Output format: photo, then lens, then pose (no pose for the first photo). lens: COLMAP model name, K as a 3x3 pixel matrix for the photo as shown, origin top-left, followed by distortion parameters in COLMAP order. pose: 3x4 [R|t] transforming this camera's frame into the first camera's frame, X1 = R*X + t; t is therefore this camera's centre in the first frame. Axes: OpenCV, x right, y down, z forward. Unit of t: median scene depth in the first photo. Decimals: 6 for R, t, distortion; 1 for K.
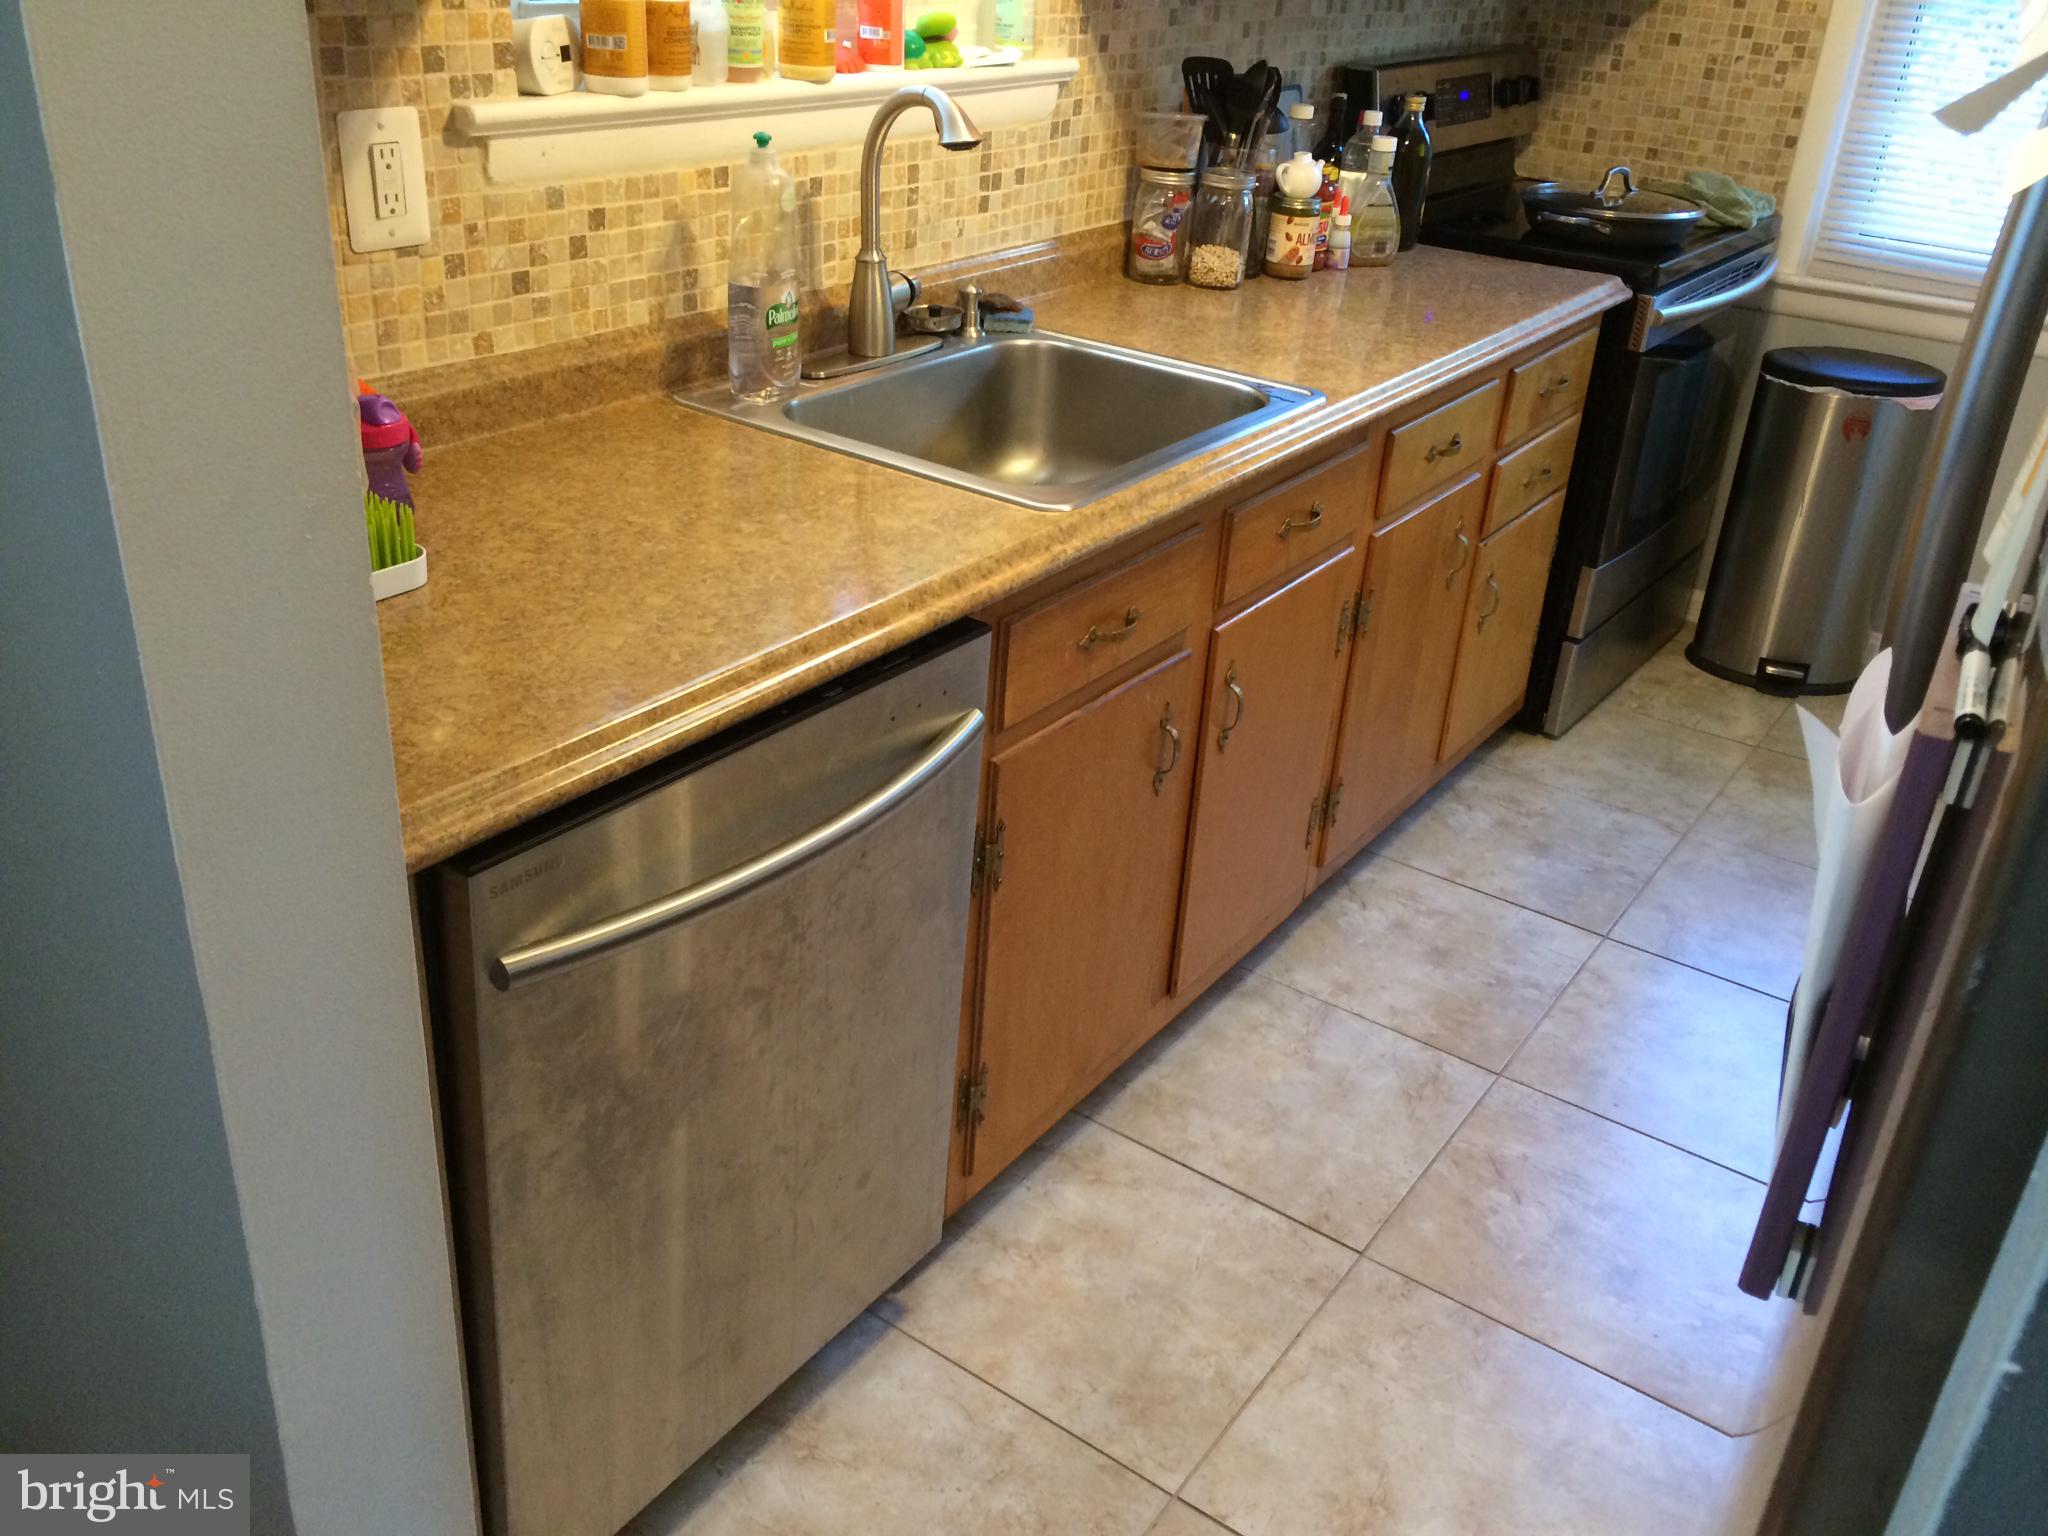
lens RADIAL K [[1788.7, 0, 1029.3], [0, 1788.7, 765.6], [0, 0, 1]] dist [0.059216, -0.037072]
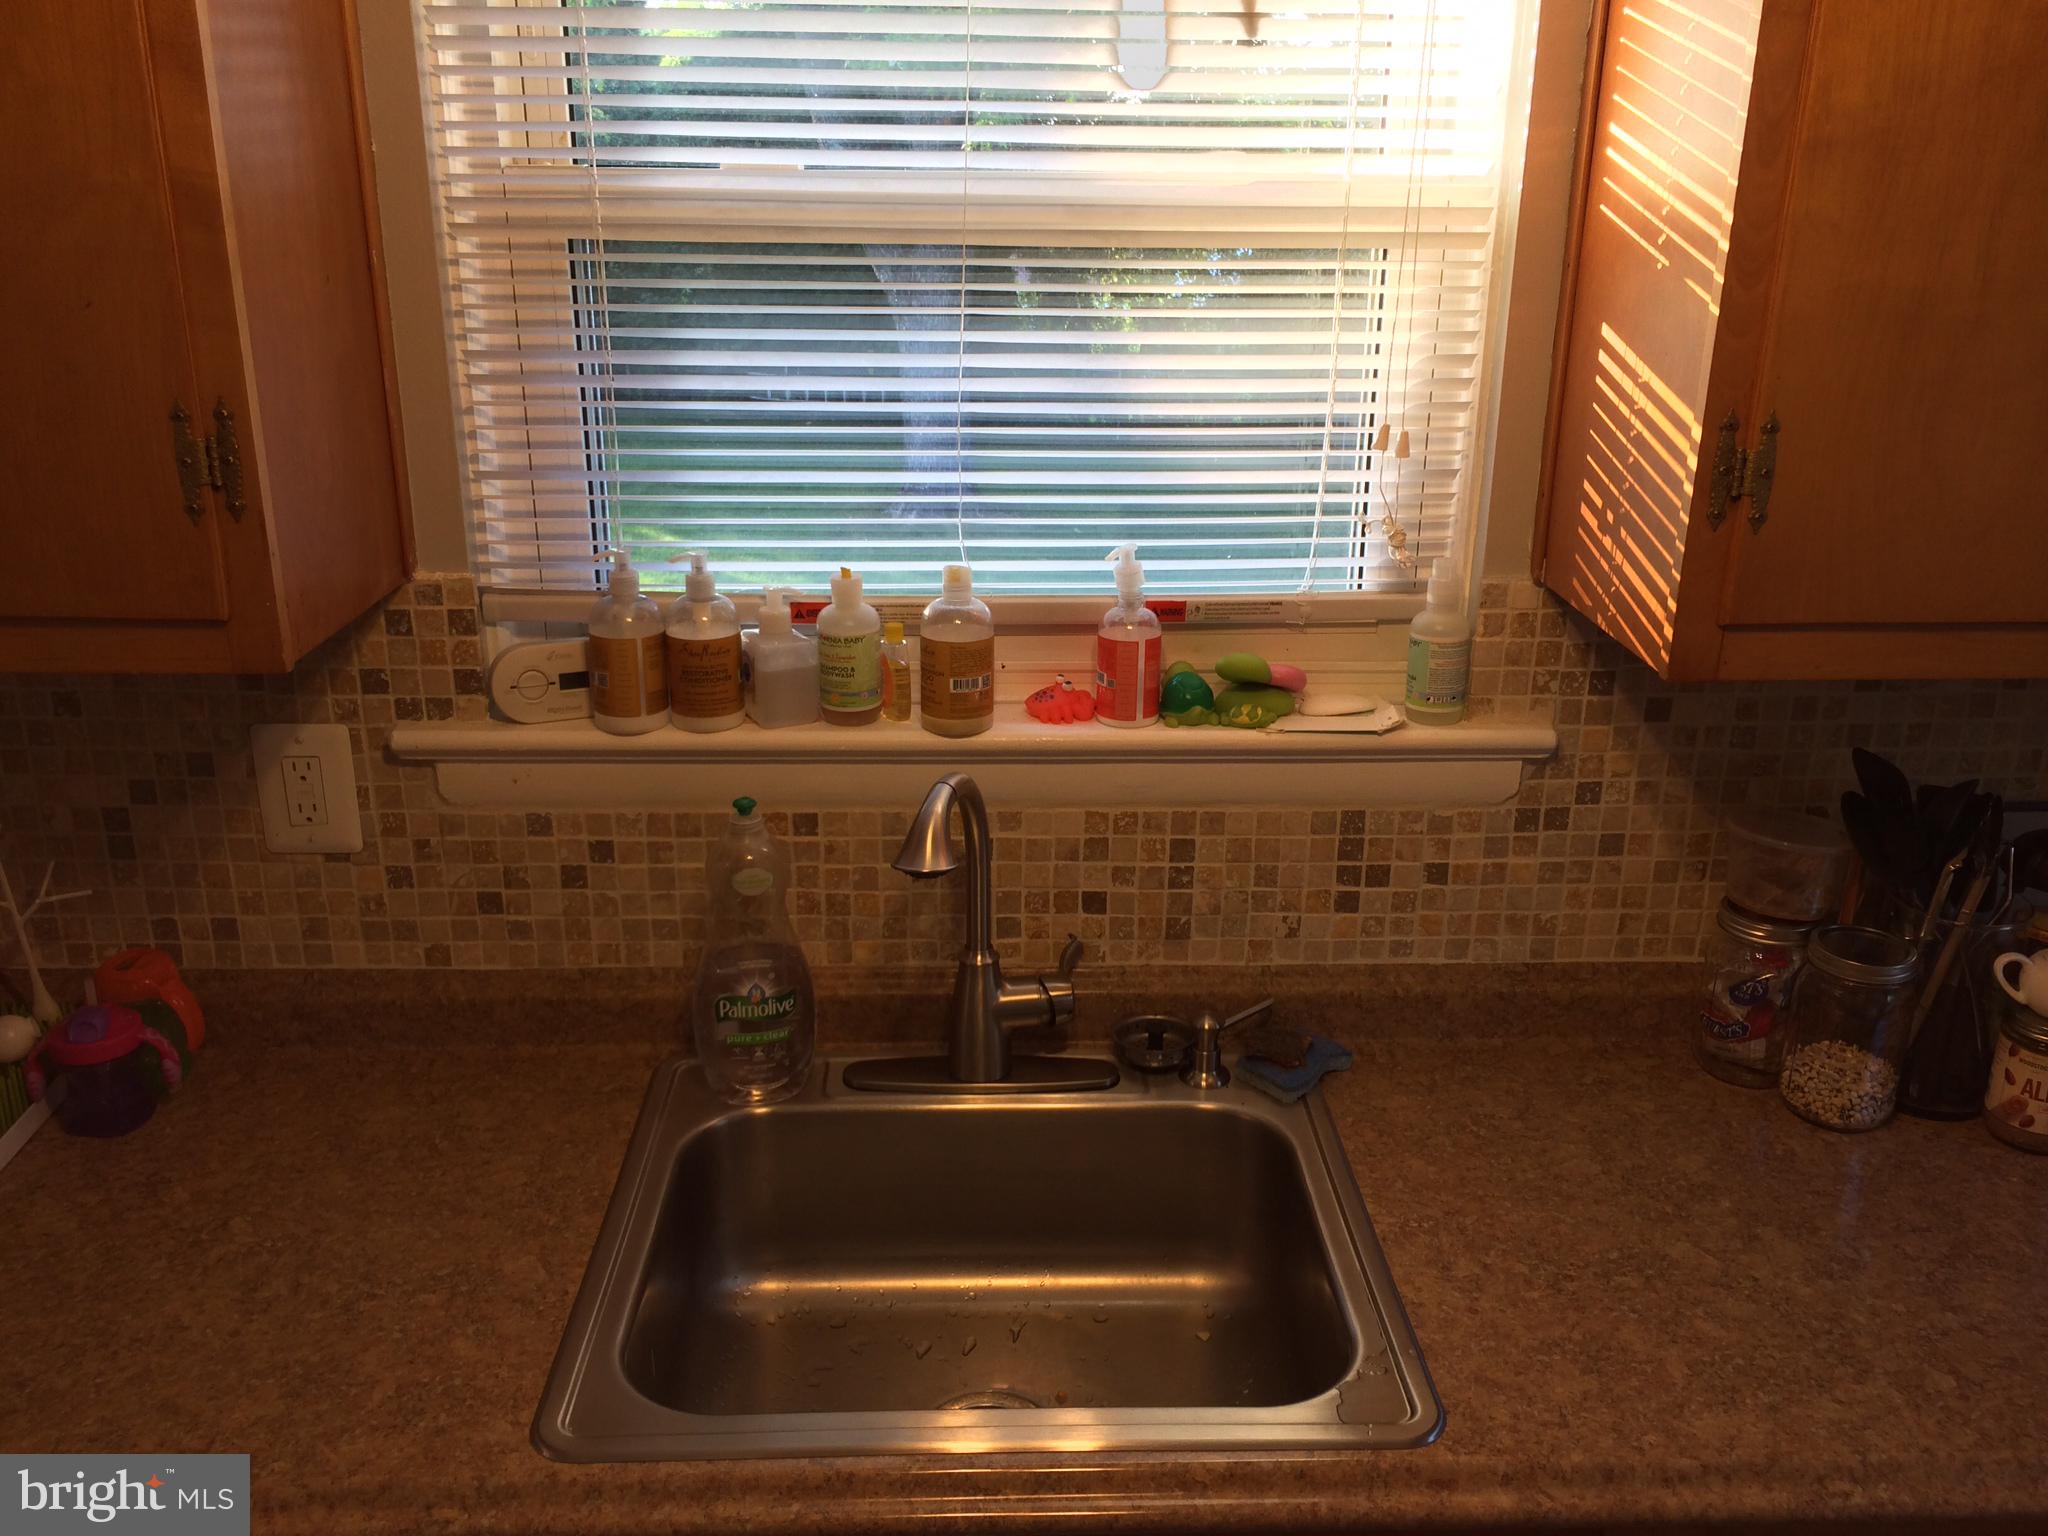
lens RADIAL K [[1788.7, 0, 1022.6], [0, 1788.7, 772.0], [0, 0, 1]] dist [0.059216, -0.037072]
pose [[0.592479, 0.218143, -0.775488, 0.546620], [-0.337669, 0.941240, 0.006786, -0.411366], [0.731401, 0.257838, 0.631325, 0.584030]]
